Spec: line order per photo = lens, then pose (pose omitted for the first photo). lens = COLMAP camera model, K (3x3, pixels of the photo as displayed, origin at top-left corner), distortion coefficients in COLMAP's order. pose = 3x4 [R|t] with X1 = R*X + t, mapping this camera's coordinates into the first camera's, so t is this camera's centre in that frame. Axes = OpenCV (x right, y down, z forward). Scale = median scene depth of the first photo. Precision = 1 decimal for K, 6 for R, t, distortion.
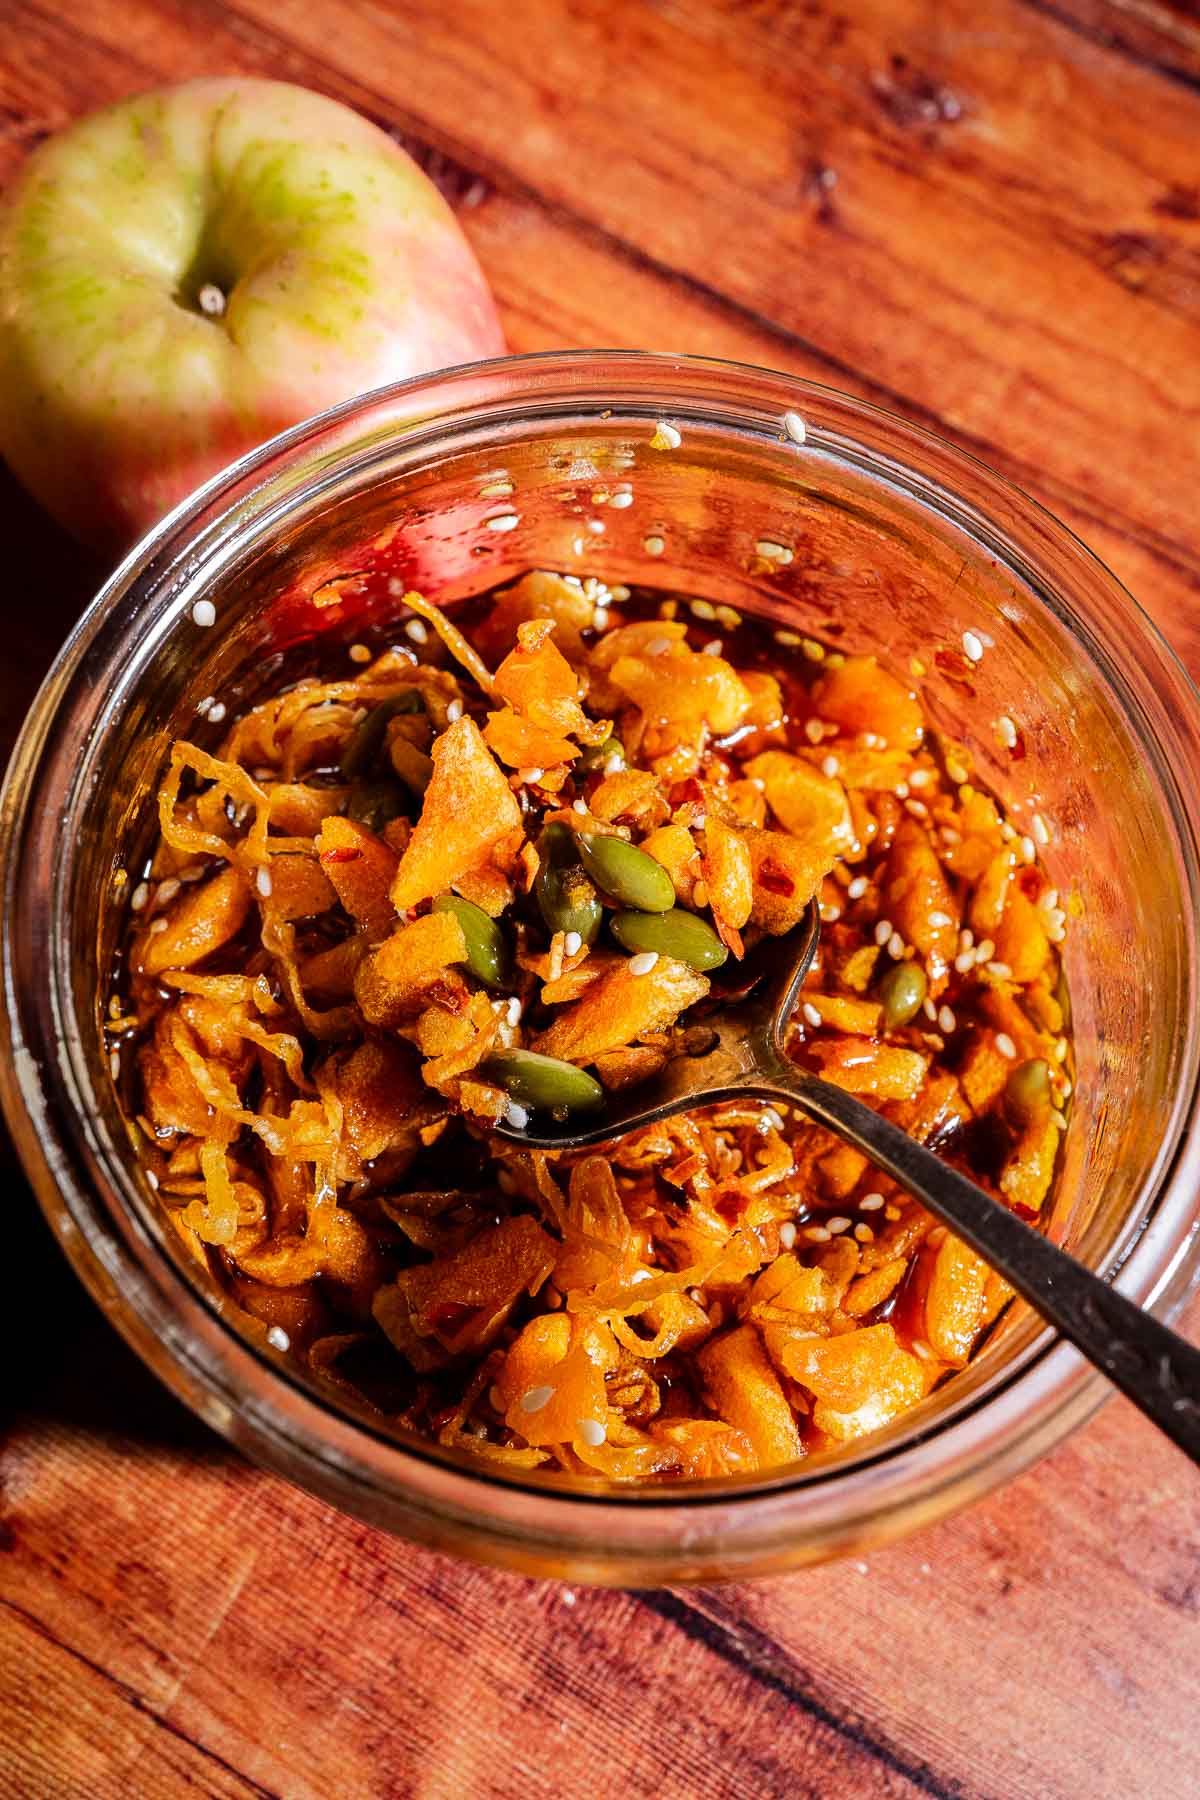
lens RADIAL K [[1514.7, 0, 594.6], [0, 1514.7, 923.1], [0, 0, 1]] dist [0.071288, 0.003638]
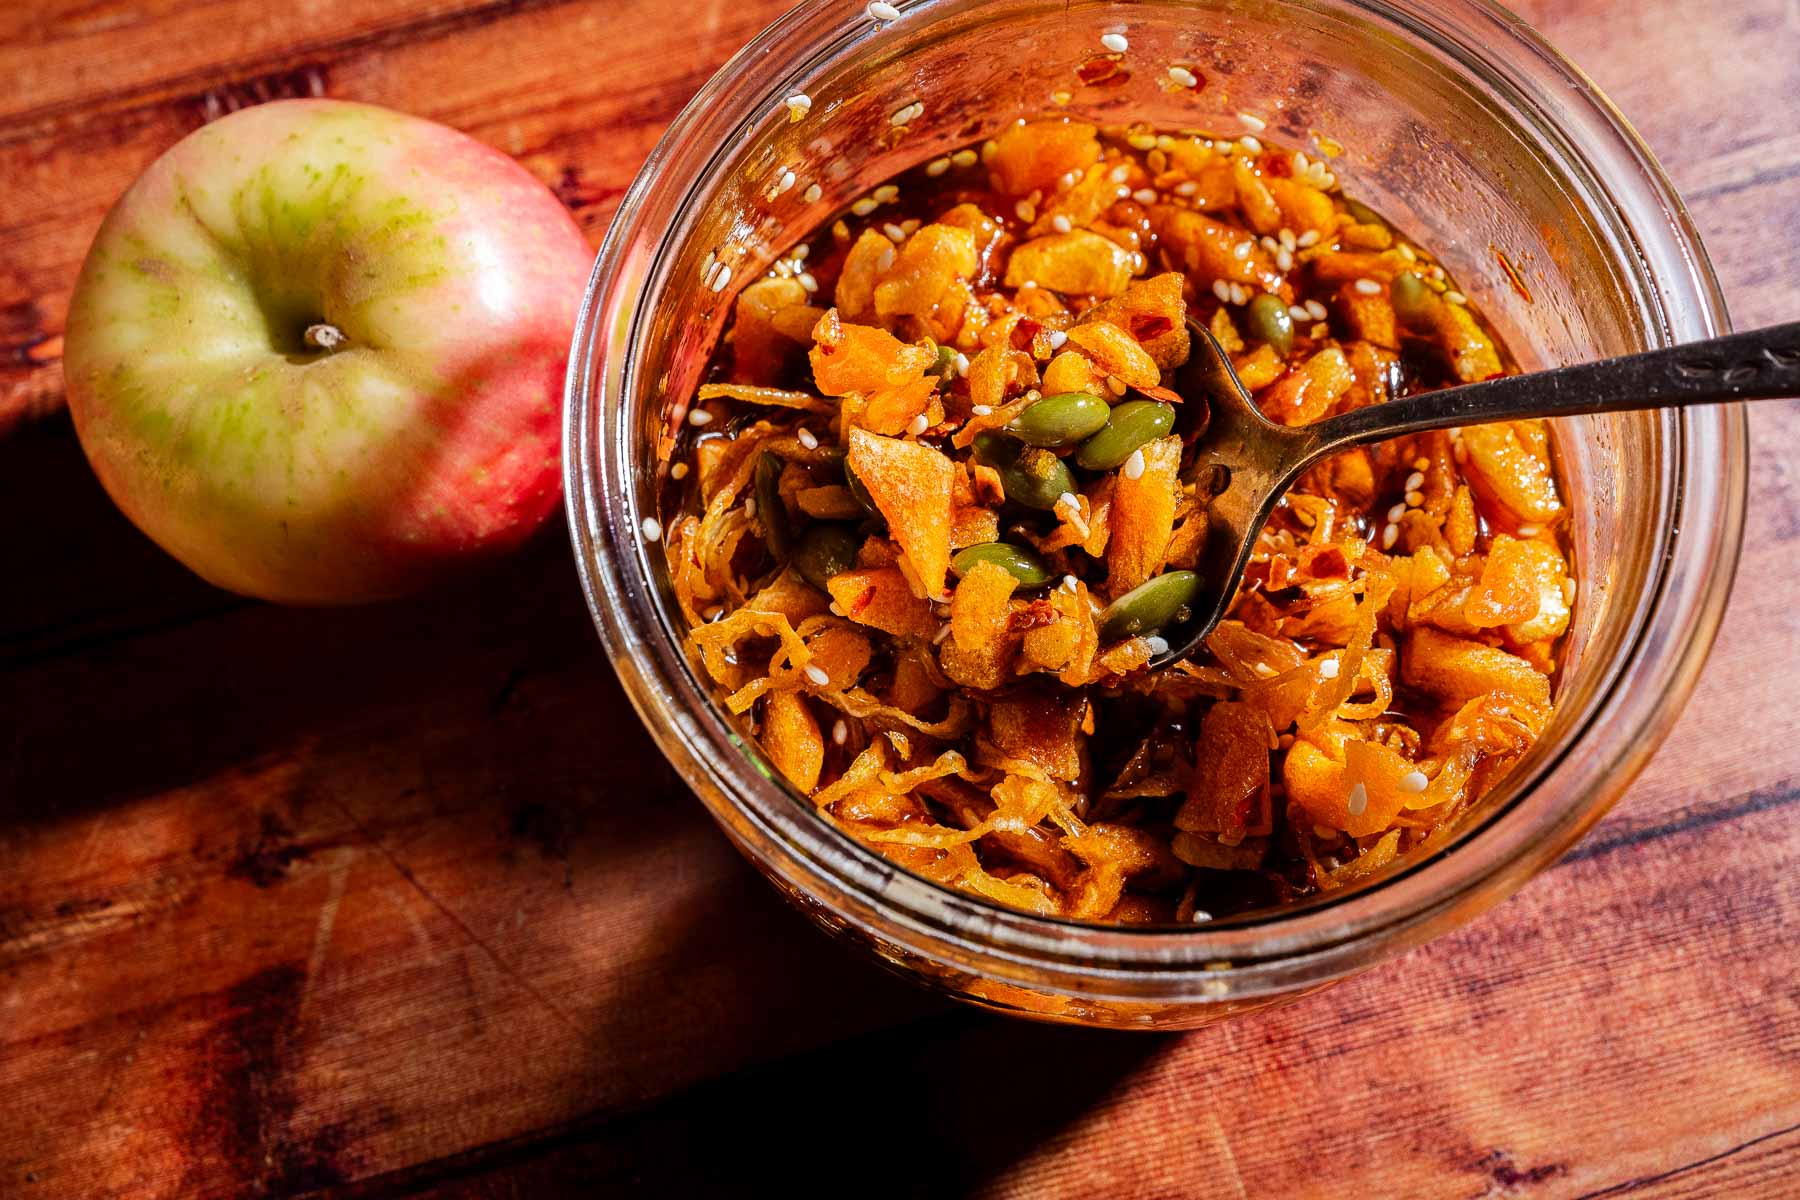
lens RADIAL K [[1584.1, 0, 885.1], [0, 1584.1, 598.7], [0, 0, 1]] dist [0.080813, -0.006934]
pose [[0.683257, -0.727915, 0.057448, -0.209107], [0.722448, 0.685346, 0.091490, -0.131504], [-0.105968, -0.021008, 0.994148, -0.109168]]
